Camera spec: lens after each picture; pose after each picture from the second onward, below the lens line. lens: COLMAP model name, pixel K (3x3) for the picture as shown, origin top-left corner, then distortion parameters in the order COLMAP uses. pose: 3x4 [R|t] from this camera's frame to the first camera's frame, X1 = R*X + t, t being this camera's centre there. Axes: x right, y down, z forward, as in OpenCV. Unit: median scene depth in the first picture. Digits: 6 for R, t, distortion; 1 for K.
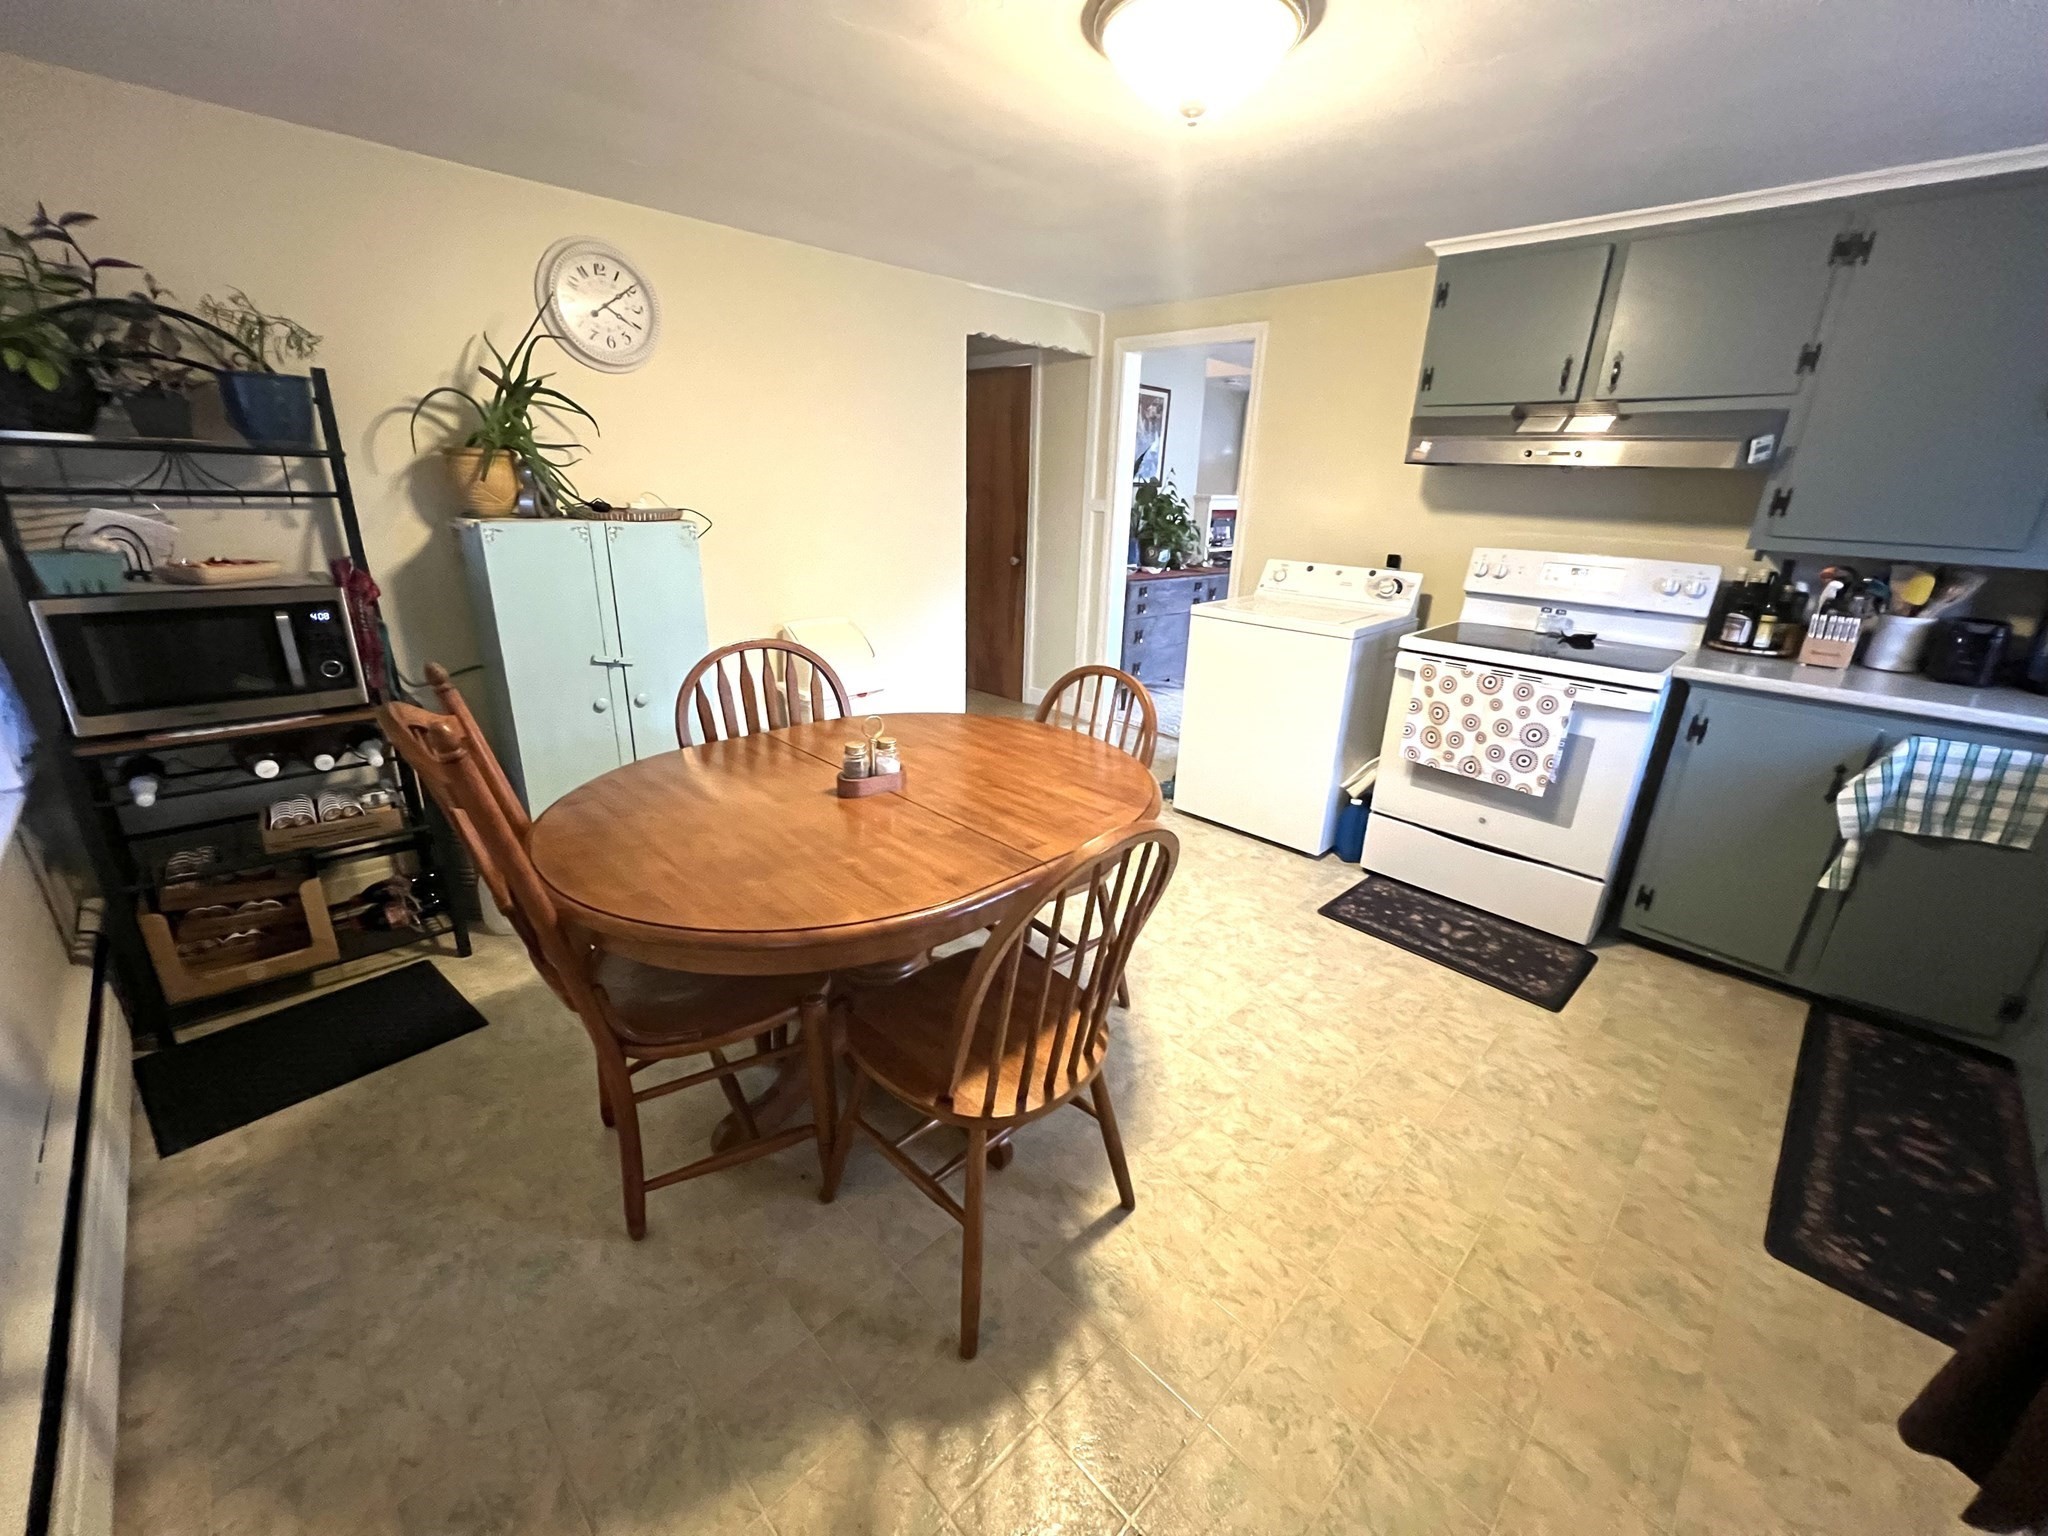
lens RADIAL K [[822.7, 0, 1026.1], [0, 822.7, 775.7], [0, 0, 1]] dist [-0.003278, 0.000772]
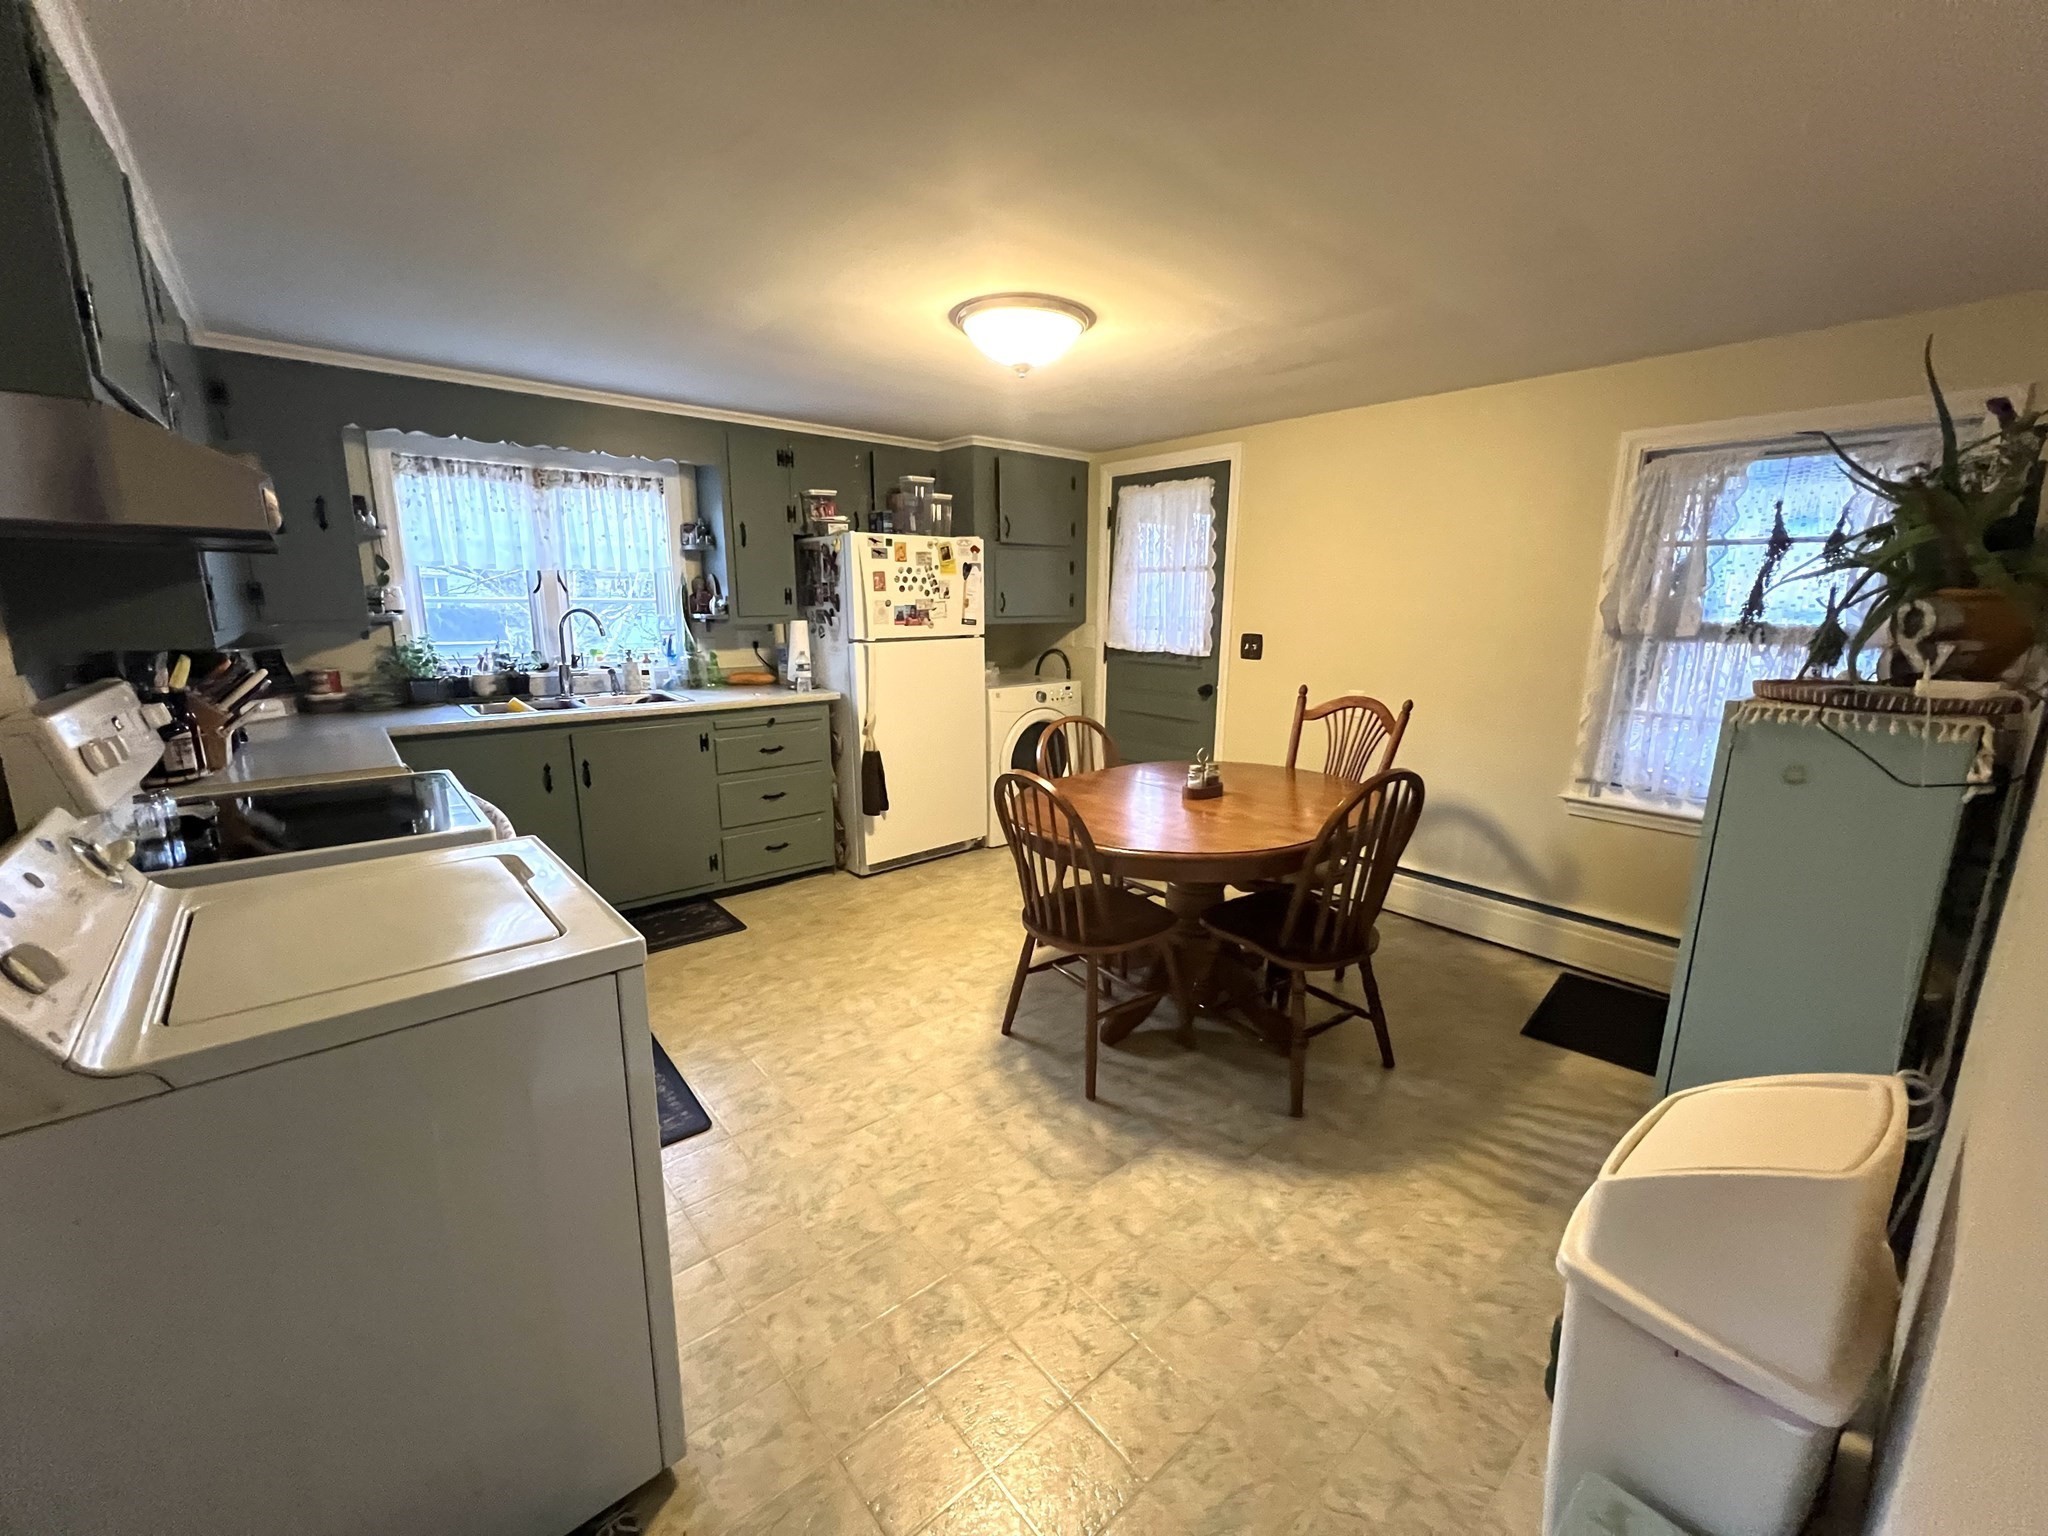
lens RADIAL K [[822.7, 0, 1026.7], [0, 822.7, 760.9], [0, 0, 1]] dist [-0.003278, 0.000772]
pose [[-0.996348, -0.052211, 0.067557, 0.029439], [-0.009479, 0.853991, 0.520201, -0.578881], [-0.084854, 0.517661, -0.851367, 1.592799]]
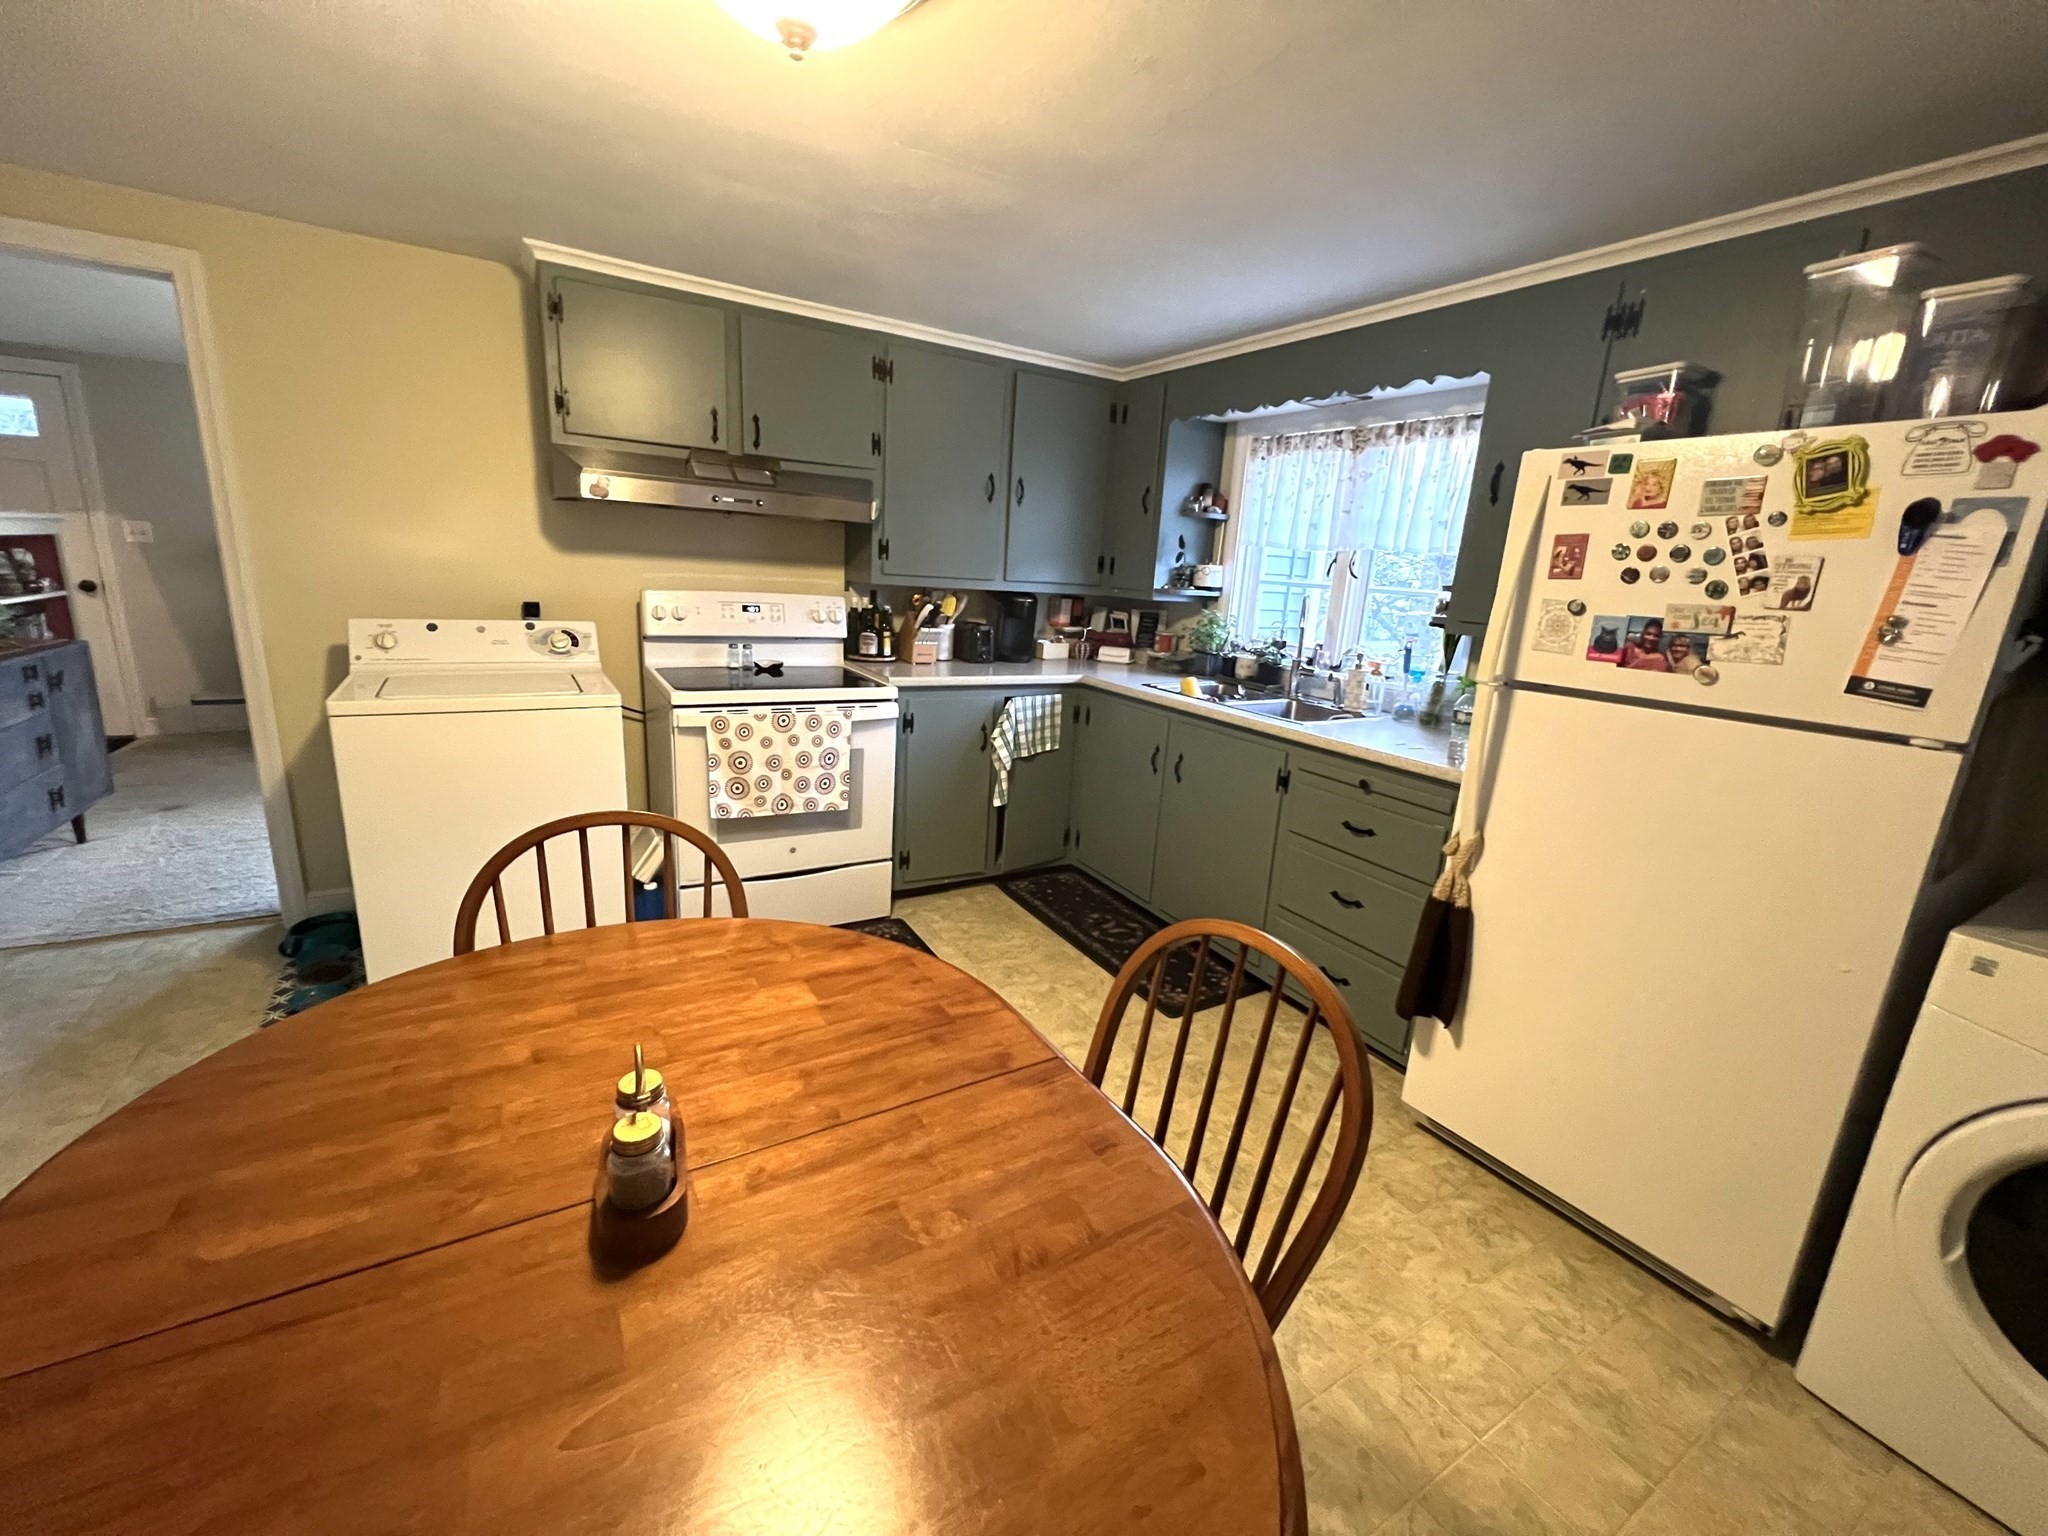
lens RADIAL K [[822.7, 0, 1026.8], [0, 822.7, 769.4], [0, 0, 1]] dist [-0.003278, 0.000772]
pose [[0.228473, -0.253178, 0.940054, -0.348745], [0.278745, 0.942180, 0.186004, -0.162412], [-0.932792, 0.219539, 0.285835, 0.433410]]
